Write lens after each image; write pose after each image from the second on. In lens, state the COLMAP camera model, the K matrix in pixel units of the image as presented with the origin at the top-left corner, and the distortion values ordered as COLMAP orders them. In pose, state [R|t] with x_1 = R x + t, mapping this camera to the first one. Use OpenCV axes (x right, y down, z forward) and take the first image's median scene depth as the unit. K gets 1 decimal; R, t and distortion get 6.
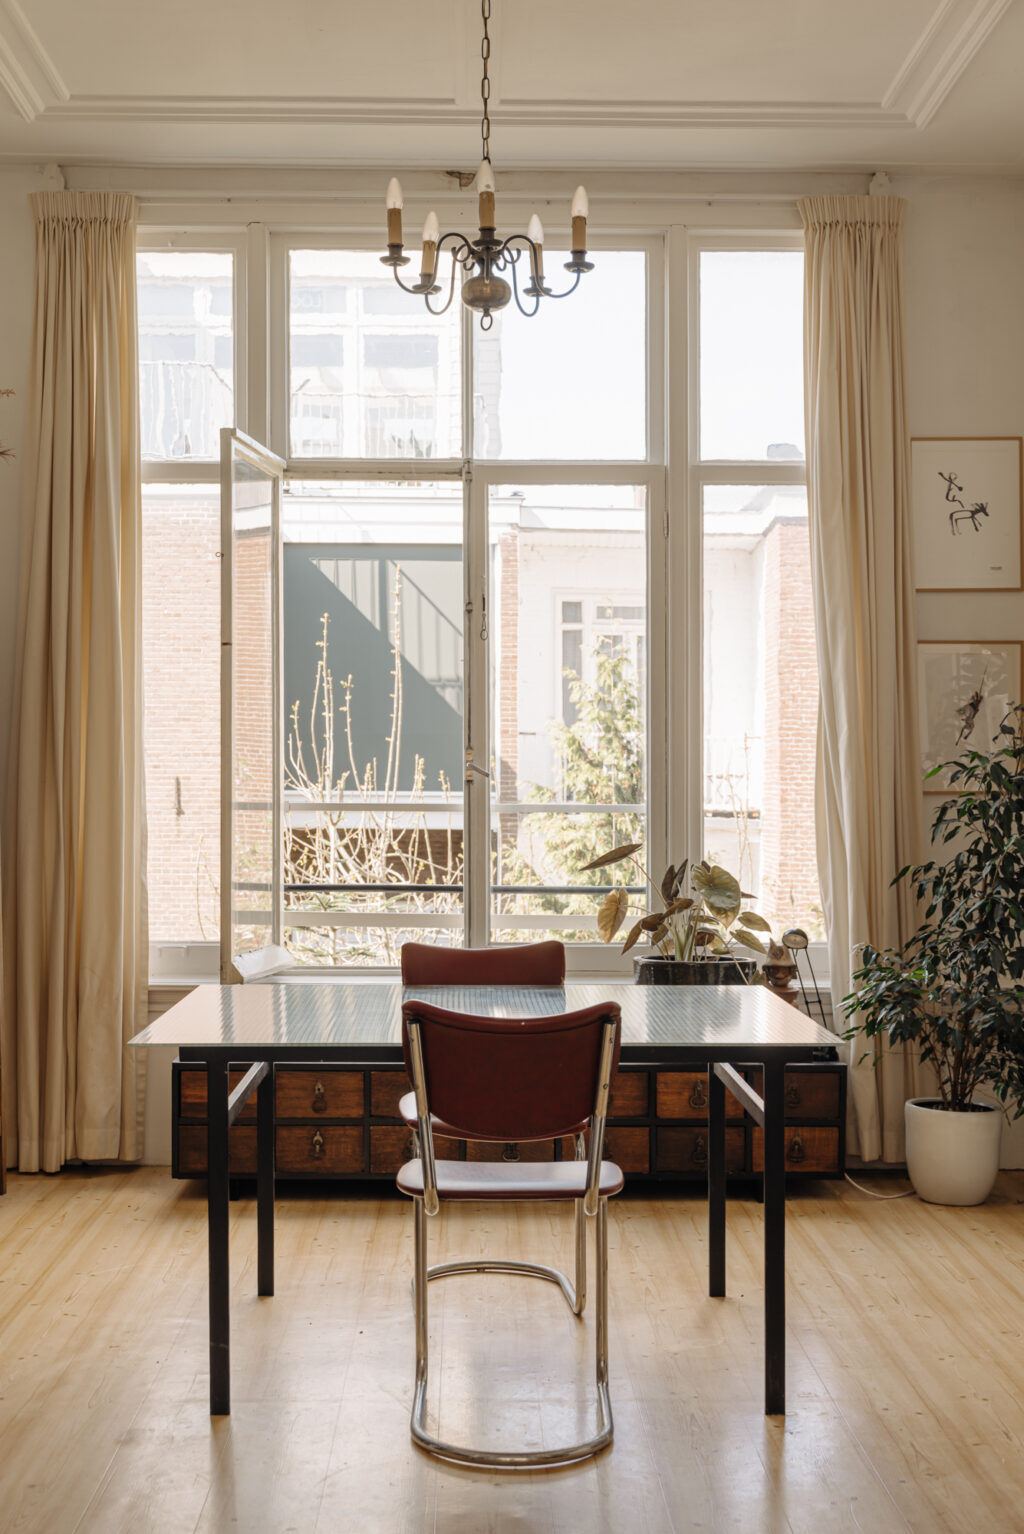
lens RADIAL K [[2000.9, 0, 507.0], [0, 2000.9, 769.1], [0, 0, 1]] dist [0.090867, 0.000000]
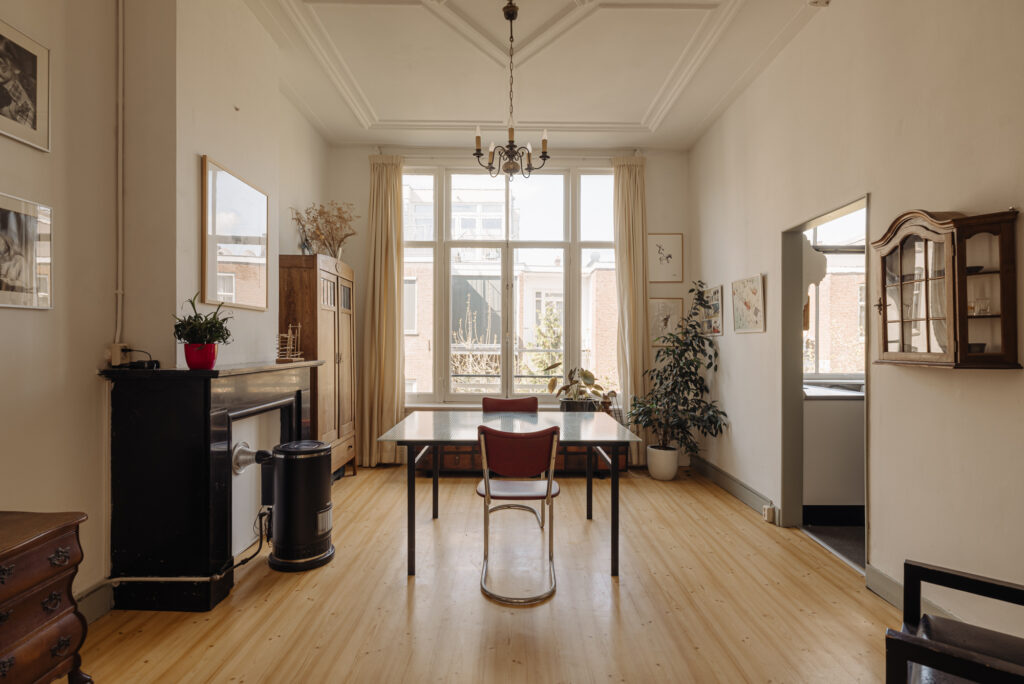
lens RADIAL K [[522.5, 0, 517.1], [0, 522.5, 343.8], [0, 0, 1]] dist [0.010391, -0.000329]
pose [[0.999967, 0.003897, -0.007158, 0.002903], [-0.003817, 0.999931, 0.011142, -0.000639], [0.007201, -0.011115, 0.999912, 0.194873]]
